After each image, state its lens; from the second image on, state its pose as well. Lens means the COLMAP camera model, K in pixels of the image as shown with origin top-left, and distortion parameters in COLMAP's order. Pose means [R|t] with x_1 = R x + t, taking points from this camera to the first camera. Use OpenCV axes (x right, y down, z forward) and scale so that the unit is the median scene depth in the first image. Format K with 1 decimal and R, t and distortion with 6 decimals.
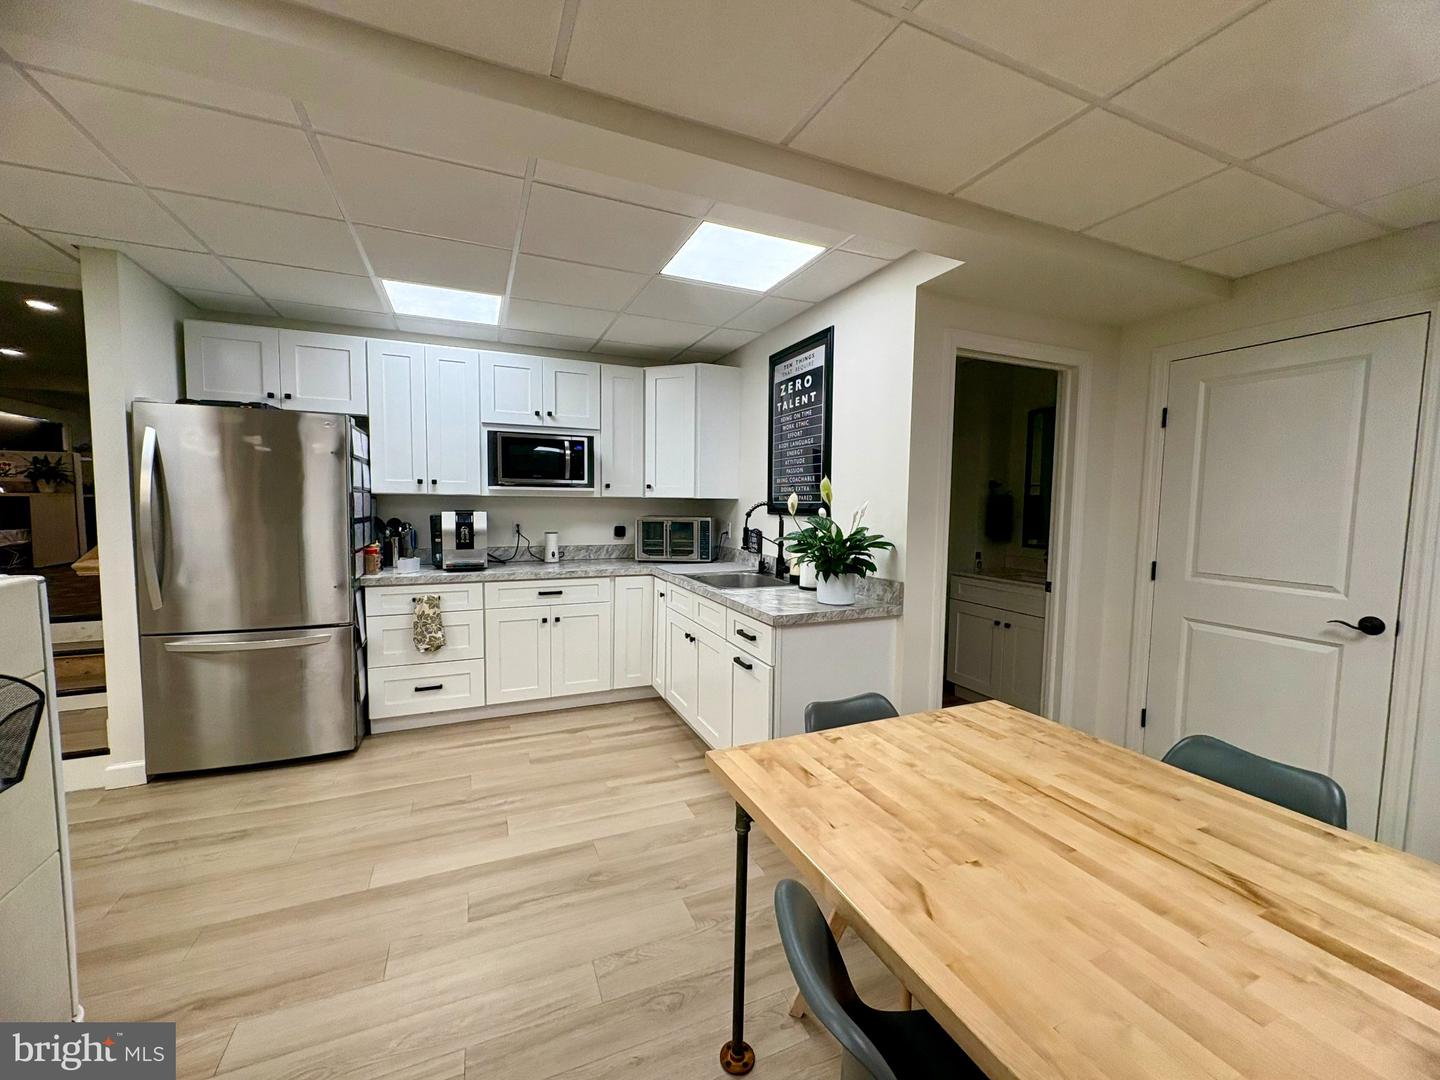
lens RADIAL K [[577.7, 0, 720.0], [0, 577.7, 540.0], [0, 0, 1]] dist [-0.000239, -0.000099]
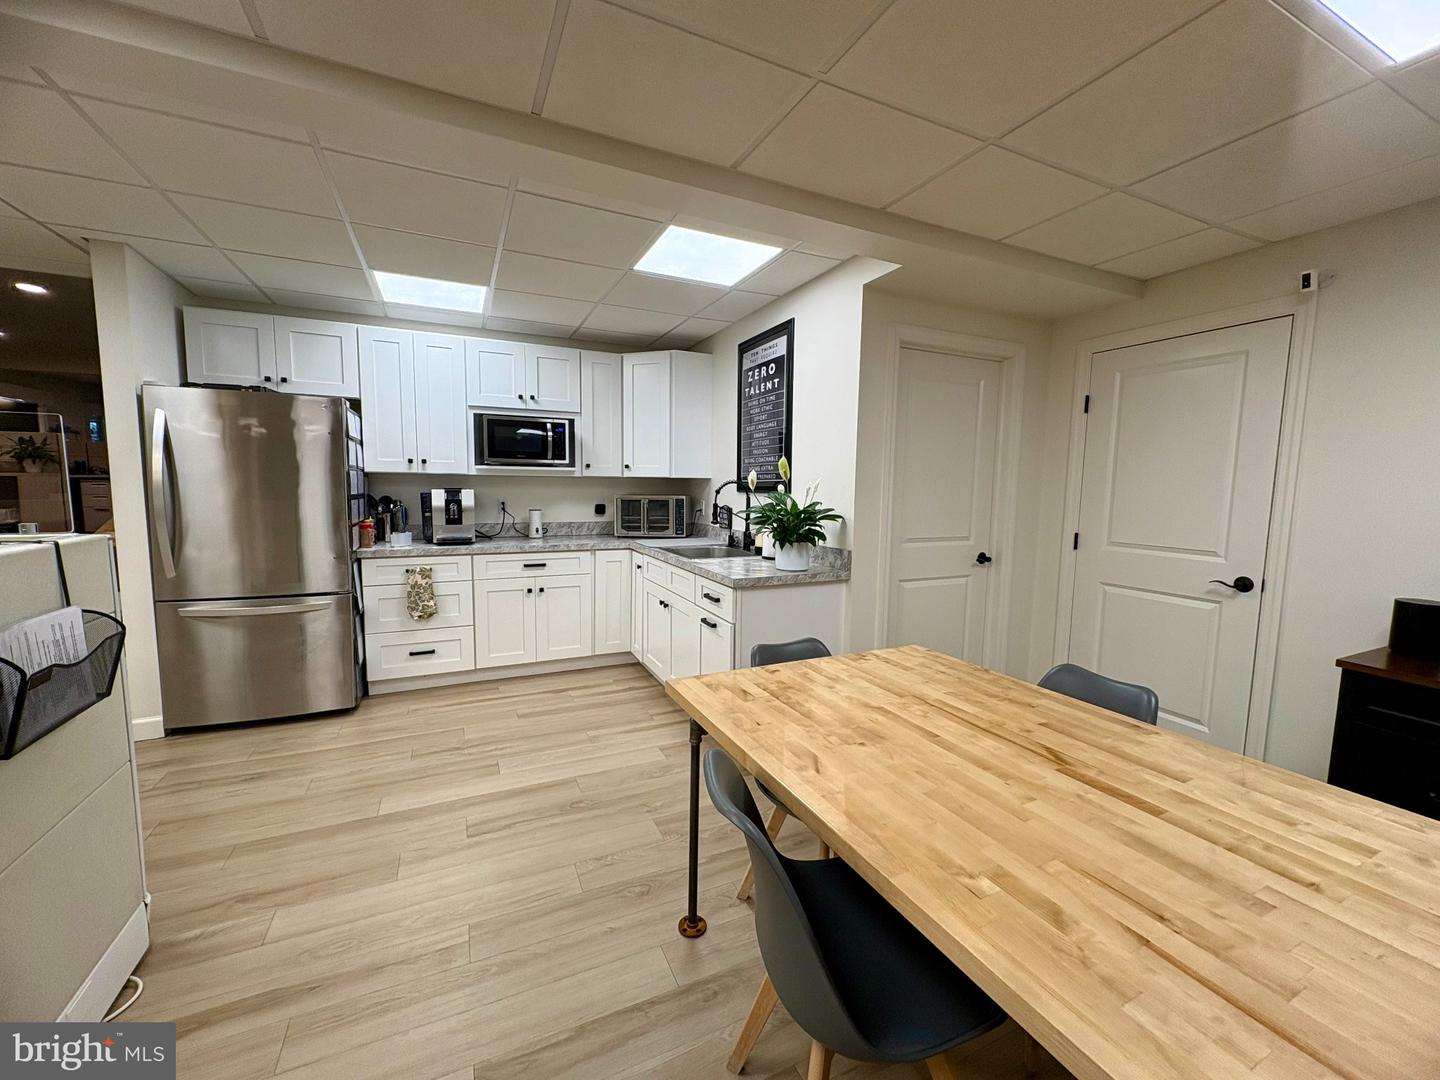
lens RADIAL K [[578.1, 0, 720.0], [0, 578.1, 540.0], [0, 0, 1]] dist [0.000249, 0.000088]
pose [[0.999652, -0.001839, 0.026298, 0.028211], [0.001093, 0.999597, 0.028349, 0.017993], [-0.026339, -0.028310, 0.999252, -0.102872]]
